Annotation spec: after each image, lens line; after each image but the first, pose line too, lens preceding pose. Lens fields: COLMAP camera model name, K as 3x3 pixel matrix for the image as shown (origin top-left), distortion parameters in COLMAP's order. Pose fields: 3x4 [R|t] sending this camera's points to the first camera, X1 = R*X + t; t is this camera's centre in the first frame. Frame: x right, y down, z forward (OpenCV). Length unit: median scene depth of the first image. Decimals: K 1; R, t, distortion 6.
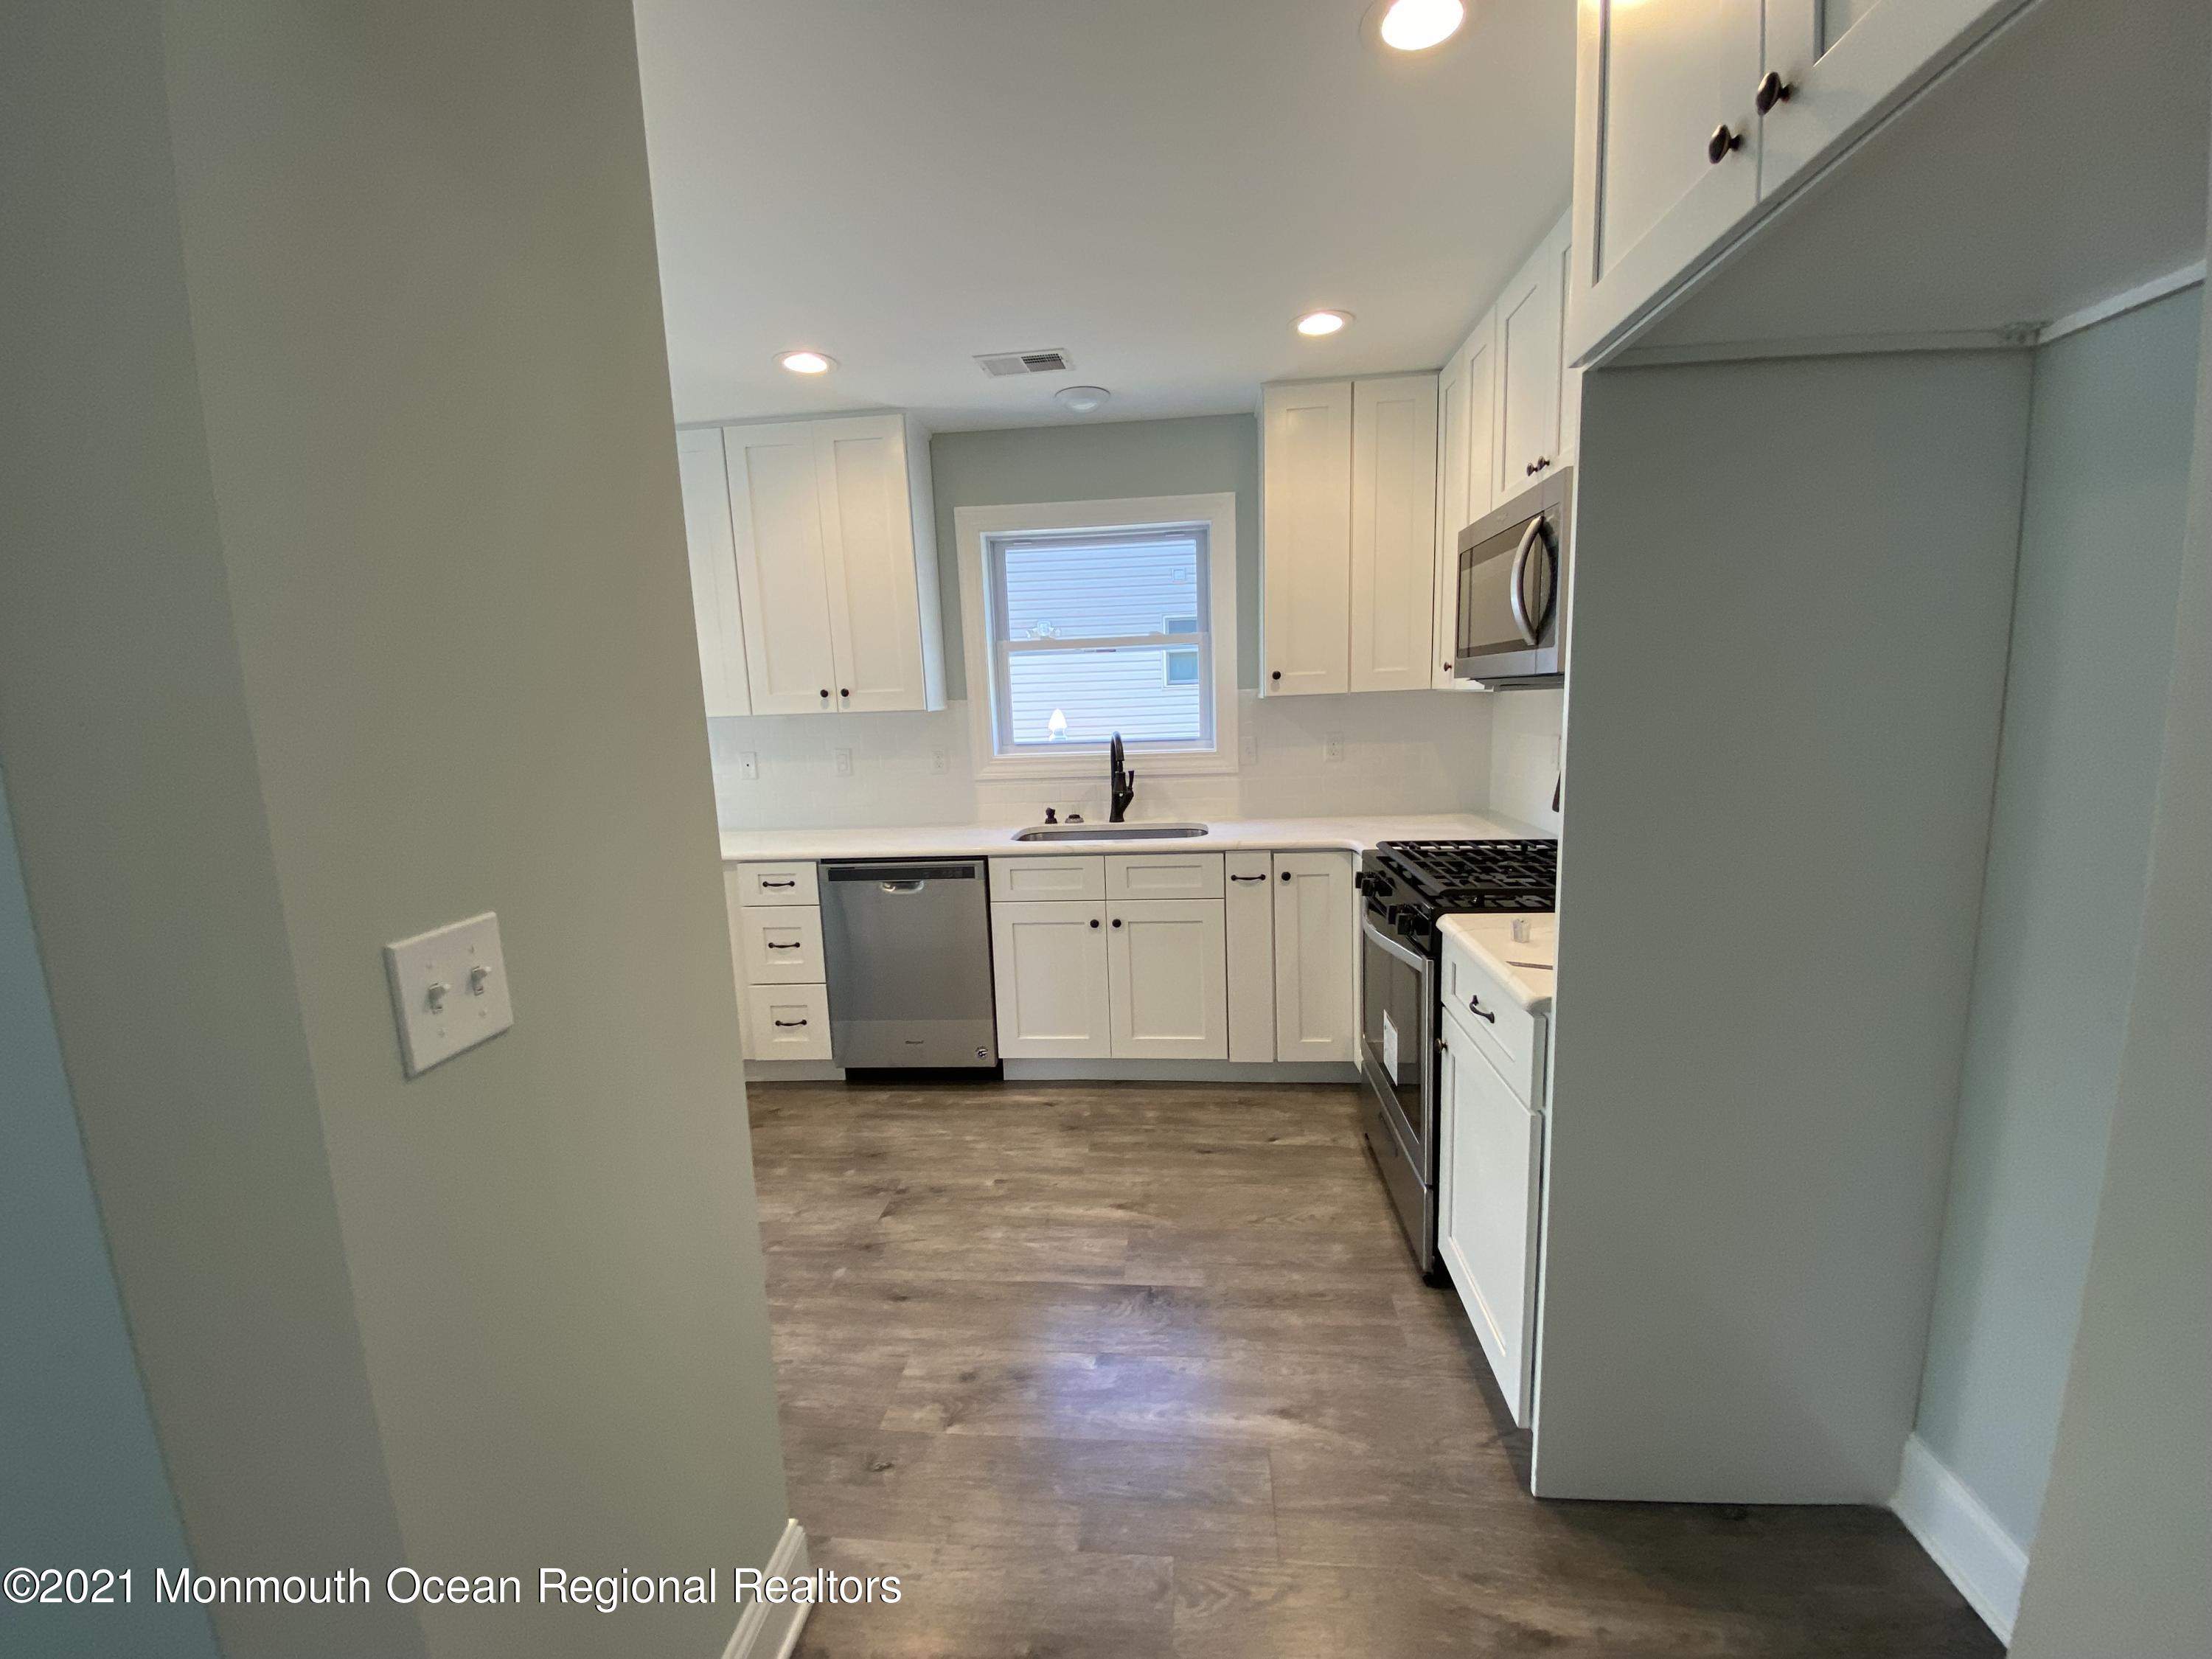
lens RADIAL K [[888.6, 0, 1113.9], [0, 888.6, 833.1], [0, 0, 1]] dist [-0.000949, -0.007039]
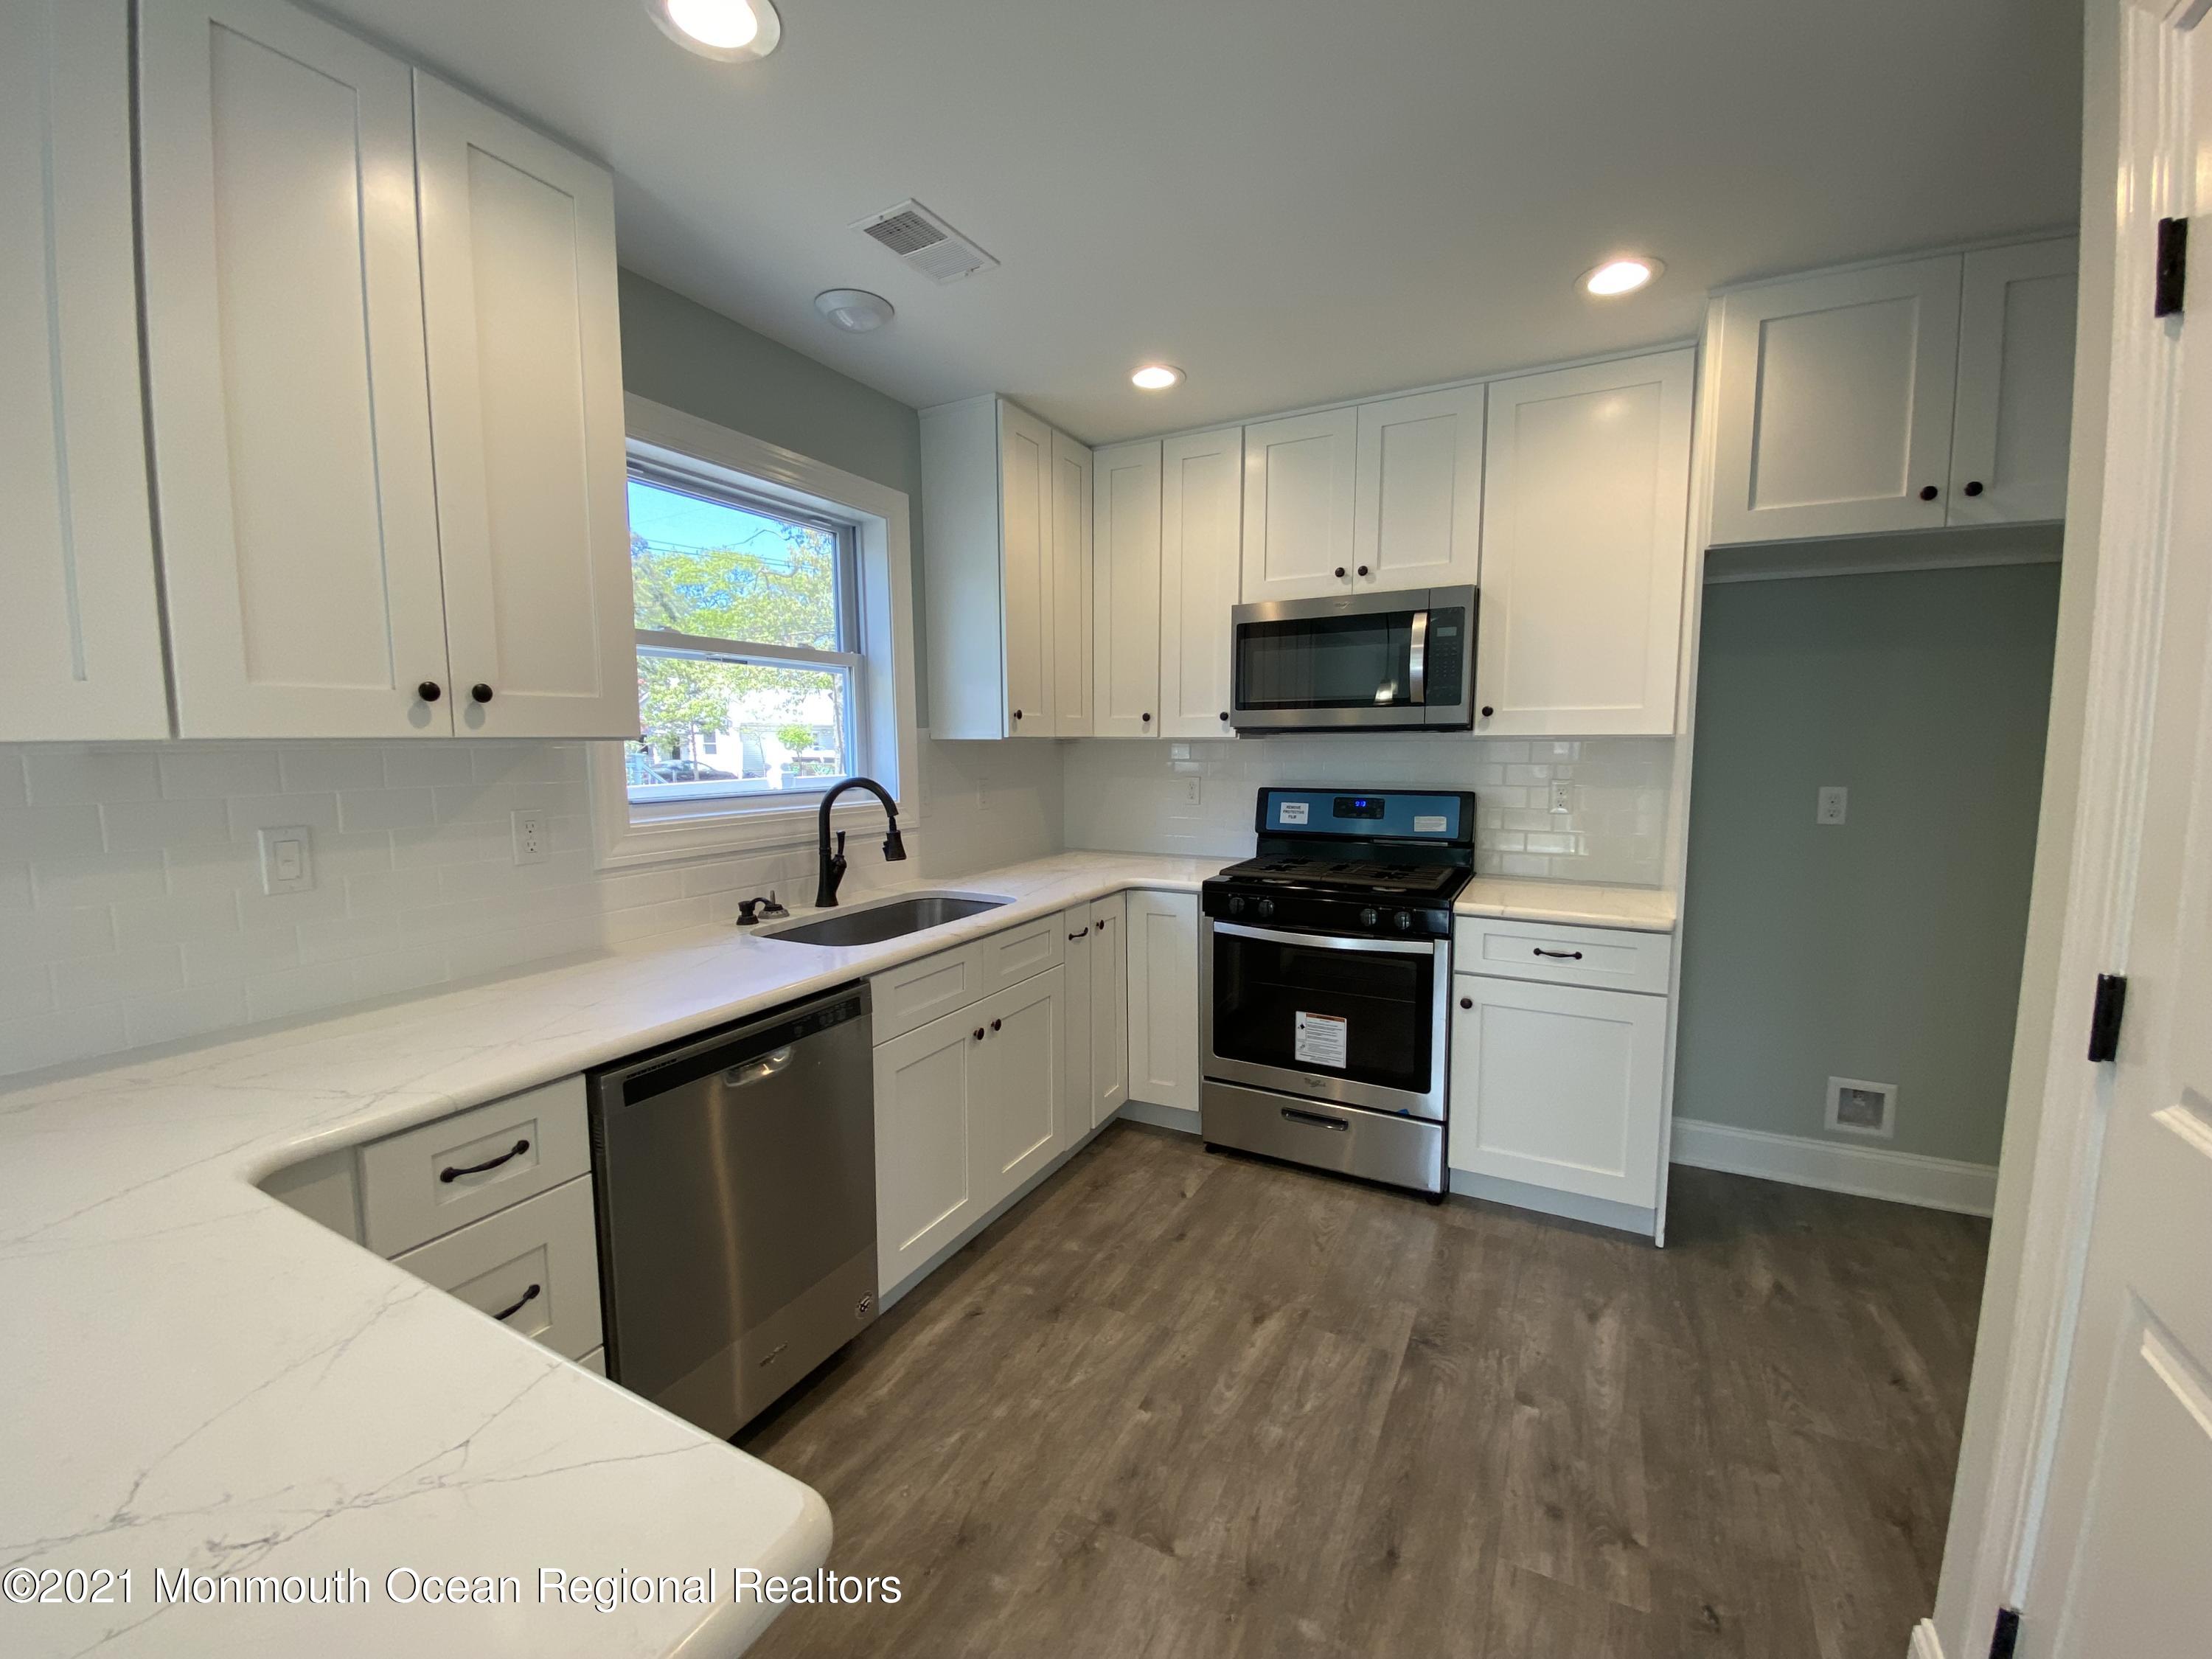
lens RADIAL K [[888.6, 0, 1117.2], [0, 888.6, 830.4], [0, 0, 1]] dist [-0.000949, -0.007039]
pose [[0.385543, -0.060362, 0.920713, -0.632716], [0.126066, 0.991946, 0.012243, -0.059176], [-0.914037, 0.111351, 0.390048, 0.580151]]
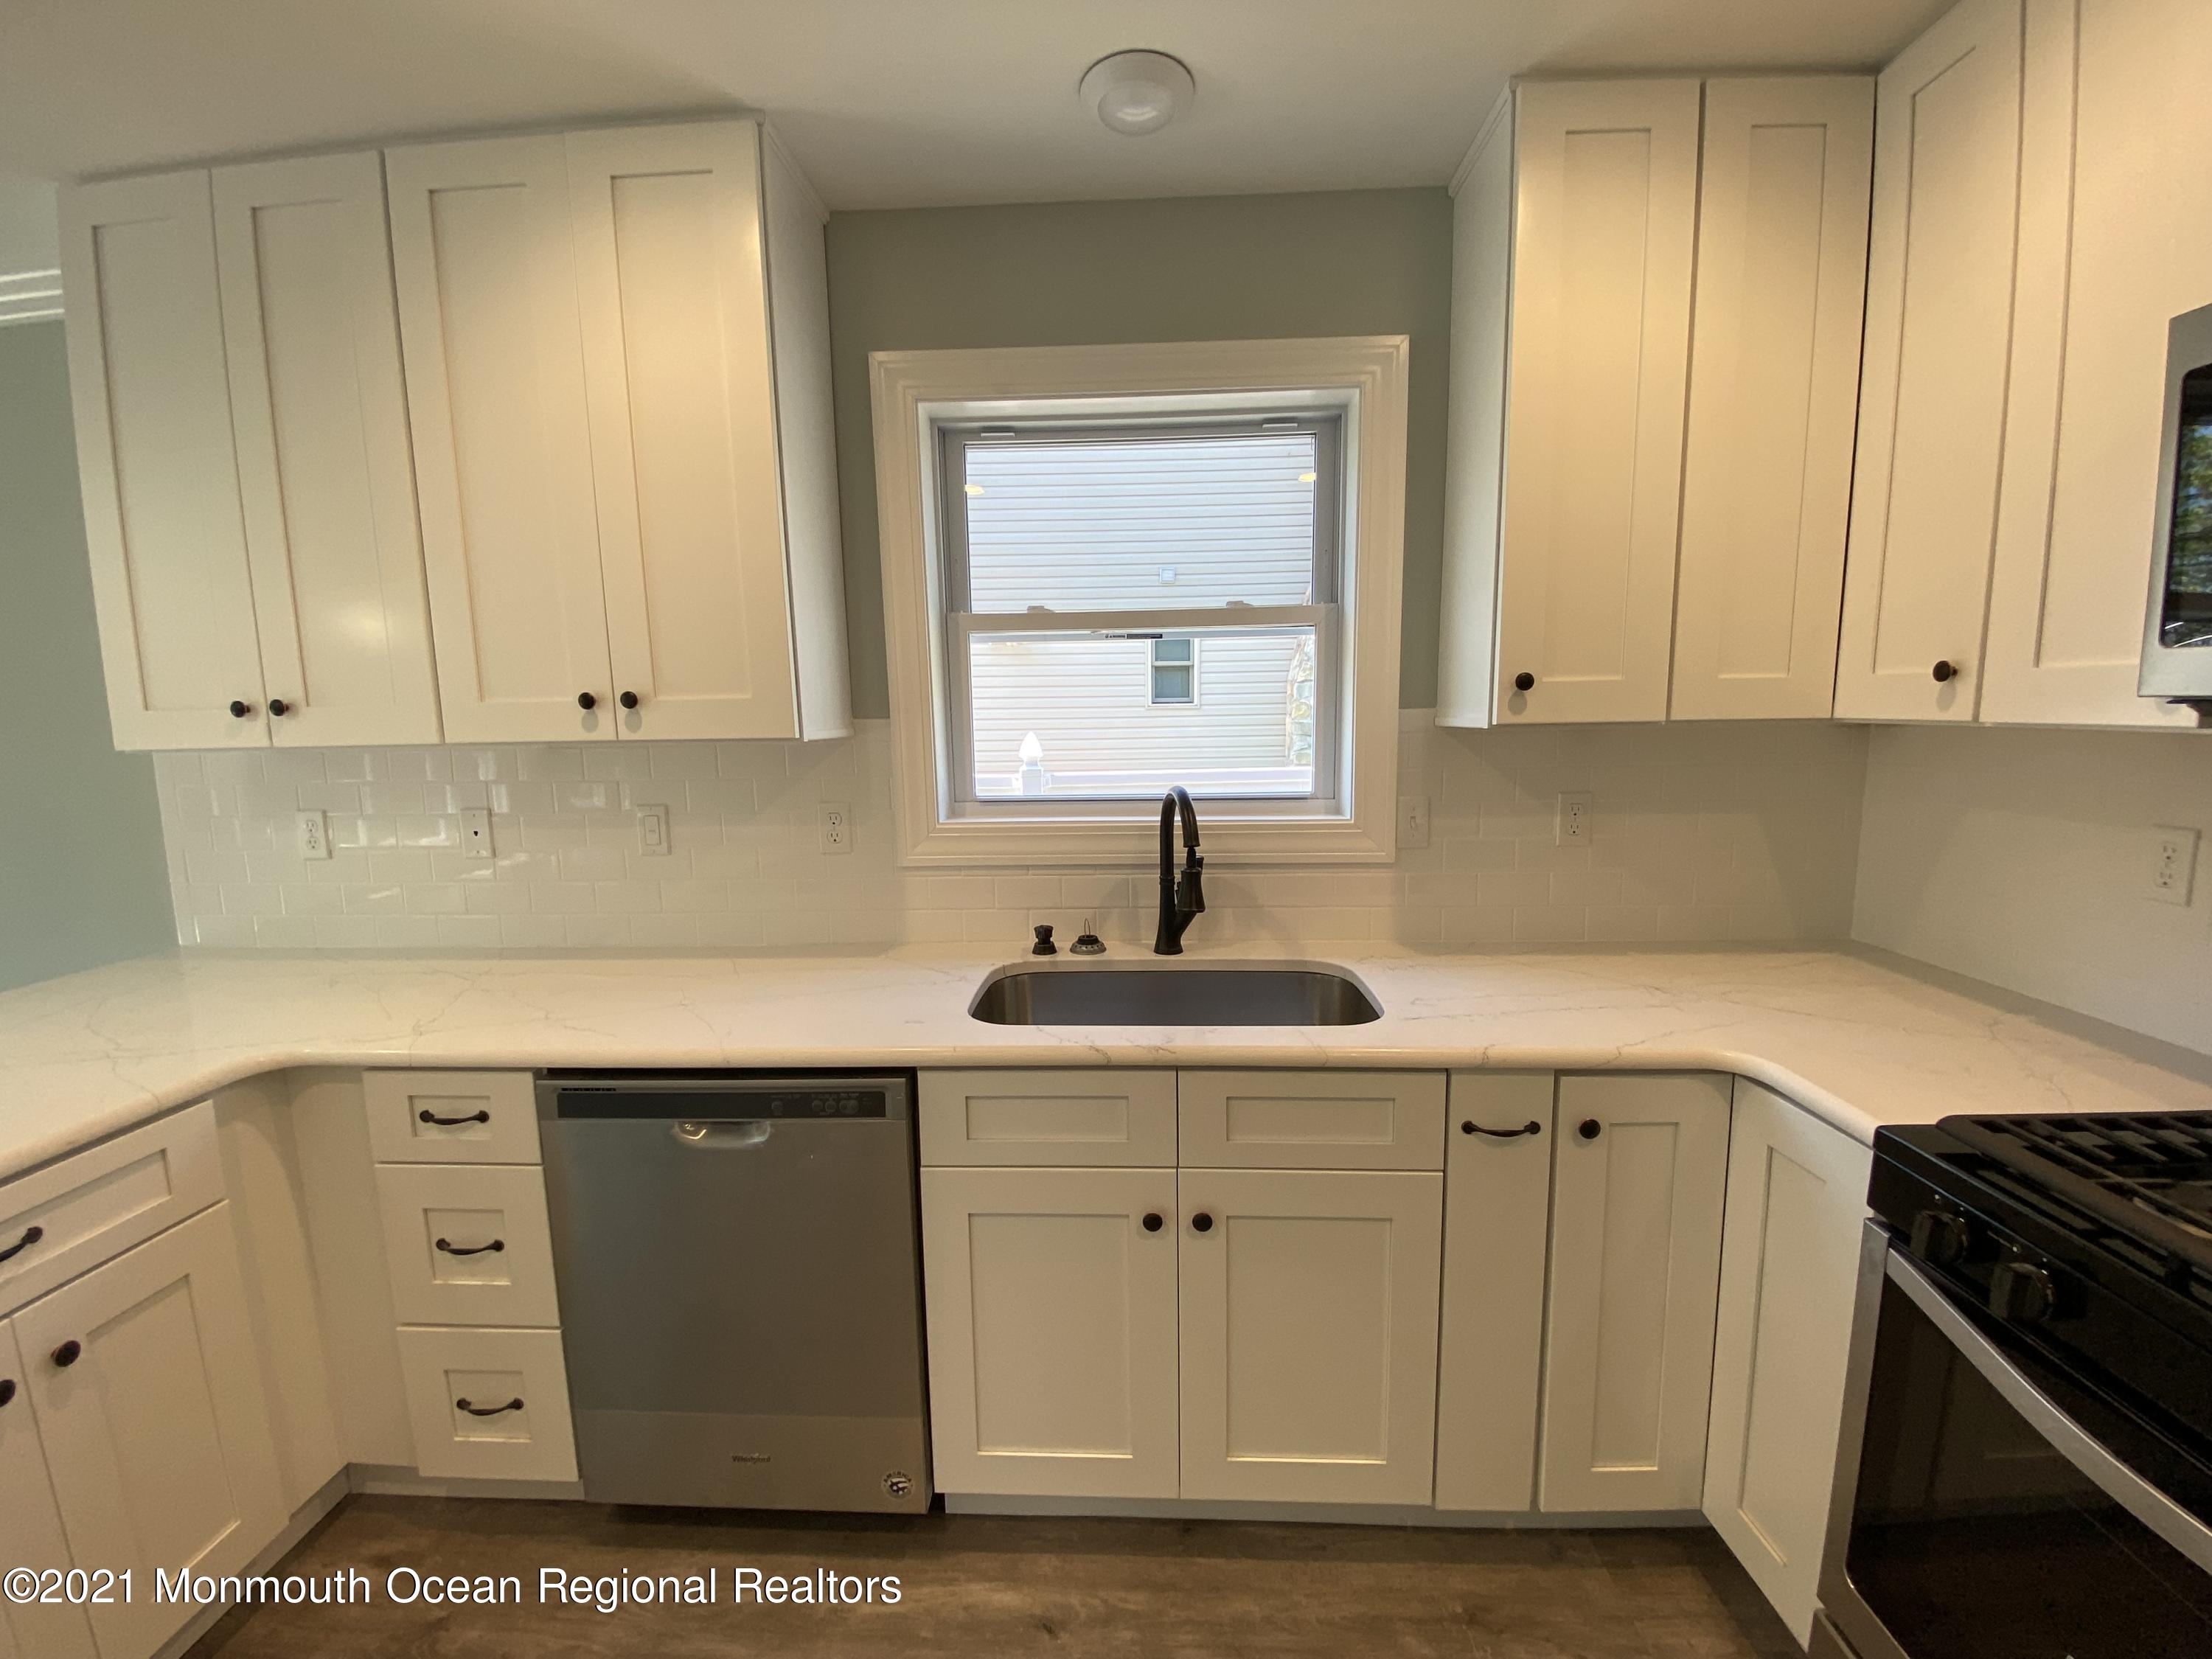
lens RADIAL K [[888.6, 0, 1104.3], [0, 888.6, 829.7], [0, 0, 1]] dist [-0.000949, -0.007039]
pose [[0.999092, 0.013695, 0.040332, -0.065879], [-0.012836, 0.999687, -0.021472, -0.085164], [-0.040614, 0.020935, 0.998956, 0.538273]]
